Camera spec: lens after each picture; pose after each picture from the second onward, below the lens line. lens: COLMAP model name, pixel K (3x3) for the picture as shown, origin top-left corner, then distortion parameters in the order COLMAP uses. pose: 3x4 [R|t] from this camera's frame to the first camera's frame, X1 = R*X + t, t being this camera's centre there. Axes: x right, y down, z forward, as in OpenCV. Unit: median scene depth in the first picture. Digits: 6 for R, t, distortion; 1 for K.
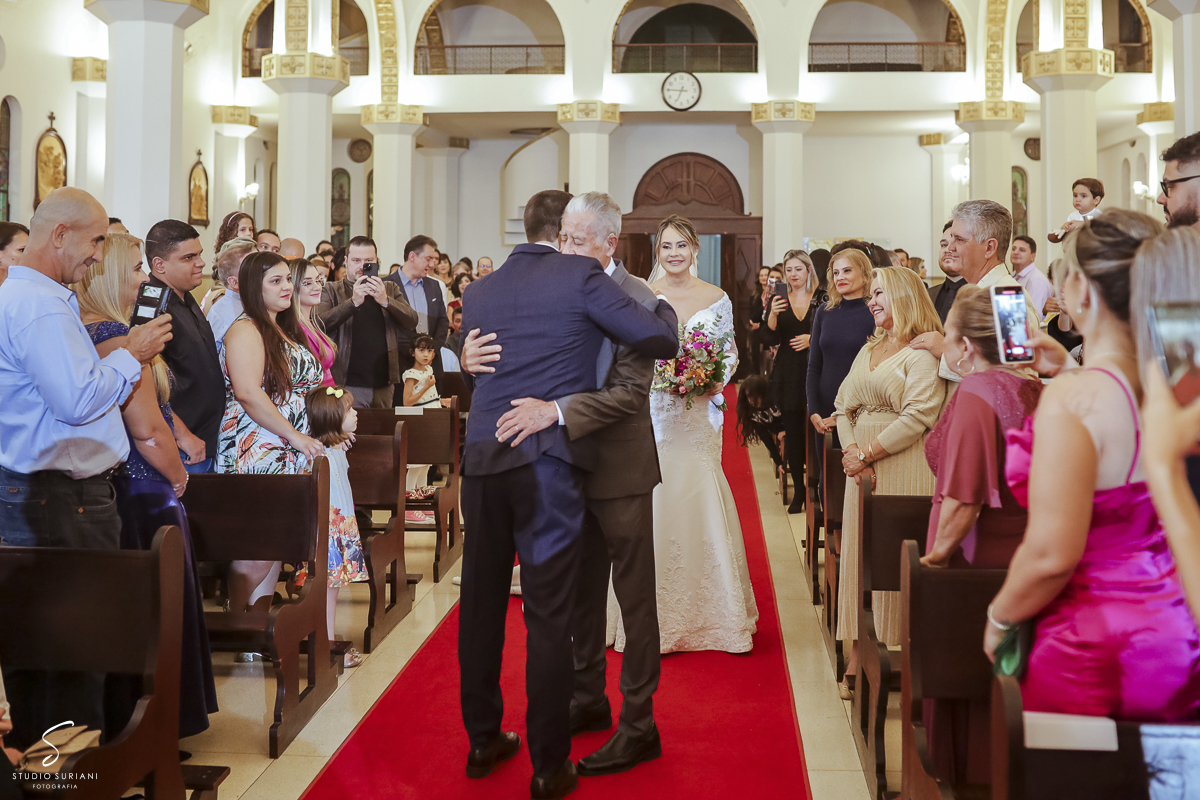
lens RADIAL K [[1216.4, 0, 644.1], [0, 1216.4, 240.2], [0, 0, 1]] dist [-0.052982, 0.000000]
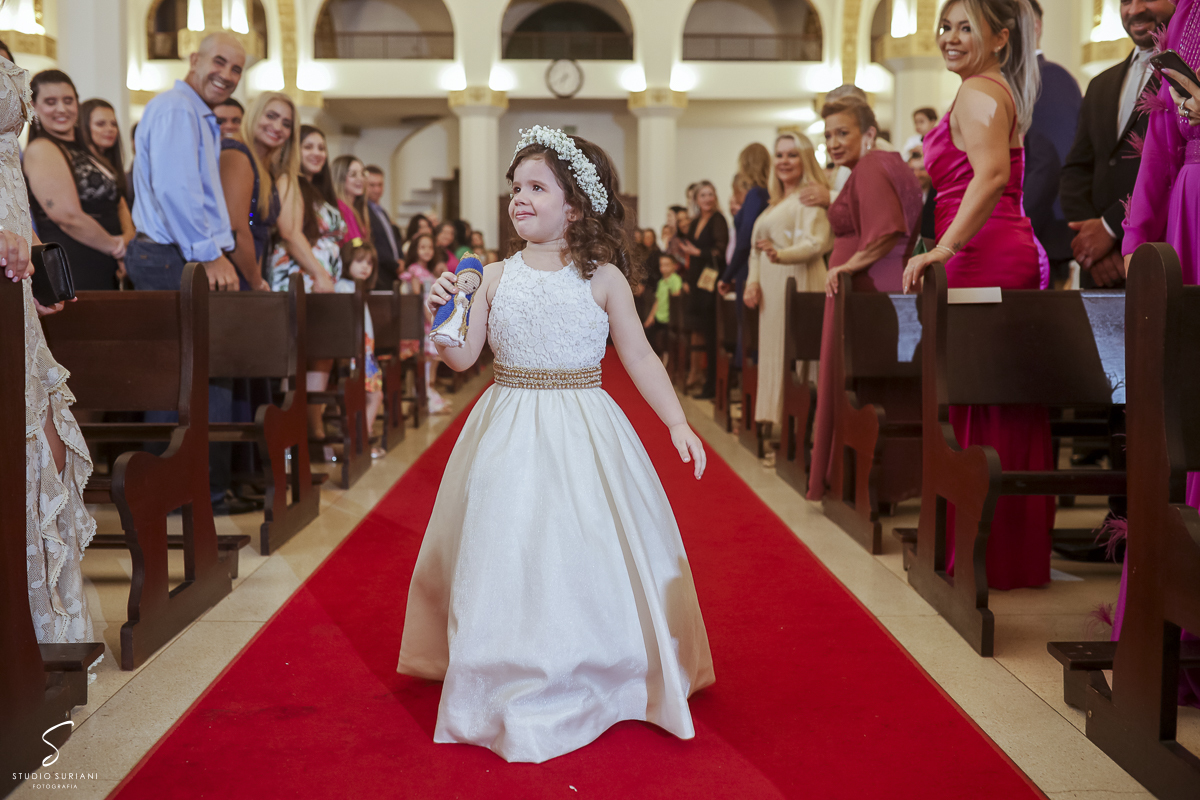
lens RADIAL K [[1157.0, 0, 592.3], [0, 1157.0, 399.2], [0, 0, 1]] dist [-0.037565, 0.000000]
pose [[0.996711, -0.010864, 0.080306, -0.030435], [0.001242, 0.992905, 0.118908, 0.039143], [-0.081028, -0.118417, 0.989652, -0.053655]]
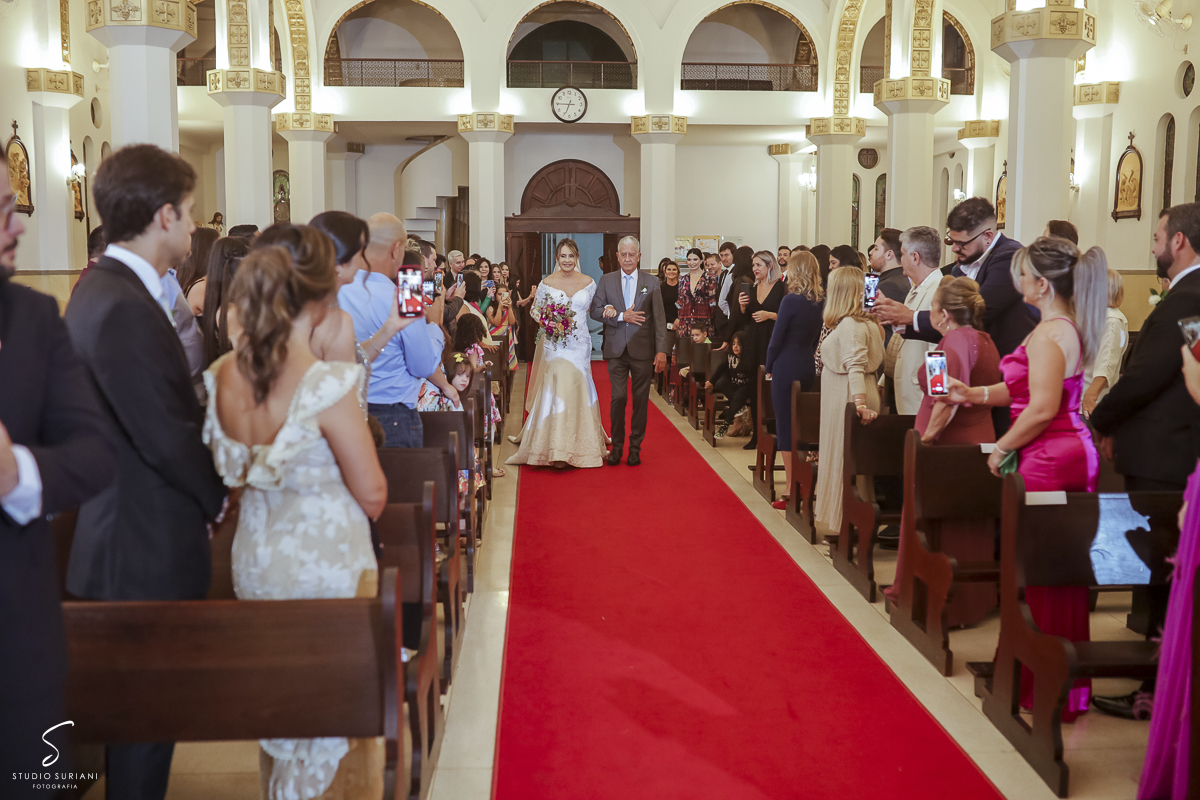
lens RADIAL K [[1157.0, 0, 604.4], [0, 1157.0, 388.5], [0, 0, 1]] dist [-0.037565, 0.000000]
pose [[0.992952, -0.013194, 0.117784, -0.065997], [-0.002396, 0.991346, 0.131255, -0.002828], [-0.118497, -0.130612, 0.984327, -0.086359]]
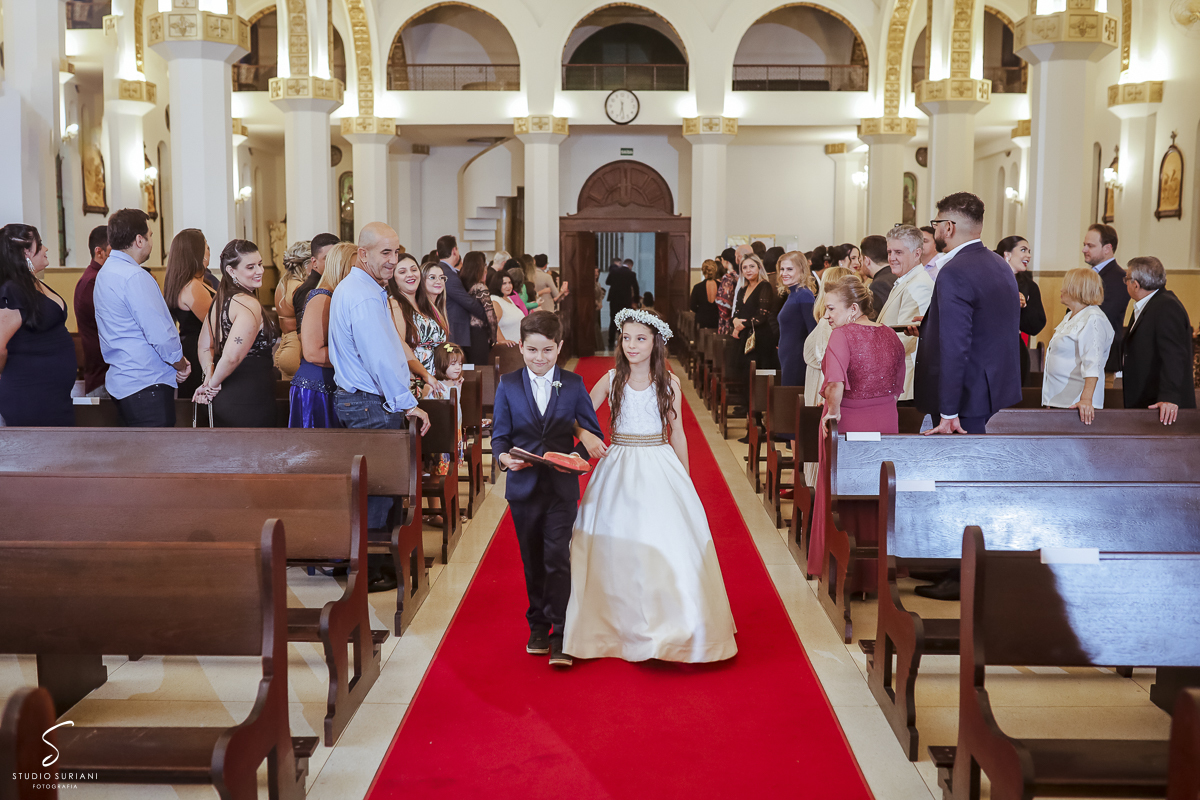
lens RADIAL K [[1157.0, 0, 609.0], [0, 1157.0, 392.7], [0, 0, 1]] dist [-0.037565, 0.000000]
pose [[0.998941, -0.004549, 0.045775, -0.032997], [-0.001801, 0.990466, 0.137743, -0.005056], [-0.045965, -0.137679, 0.989410, -0.117922]]
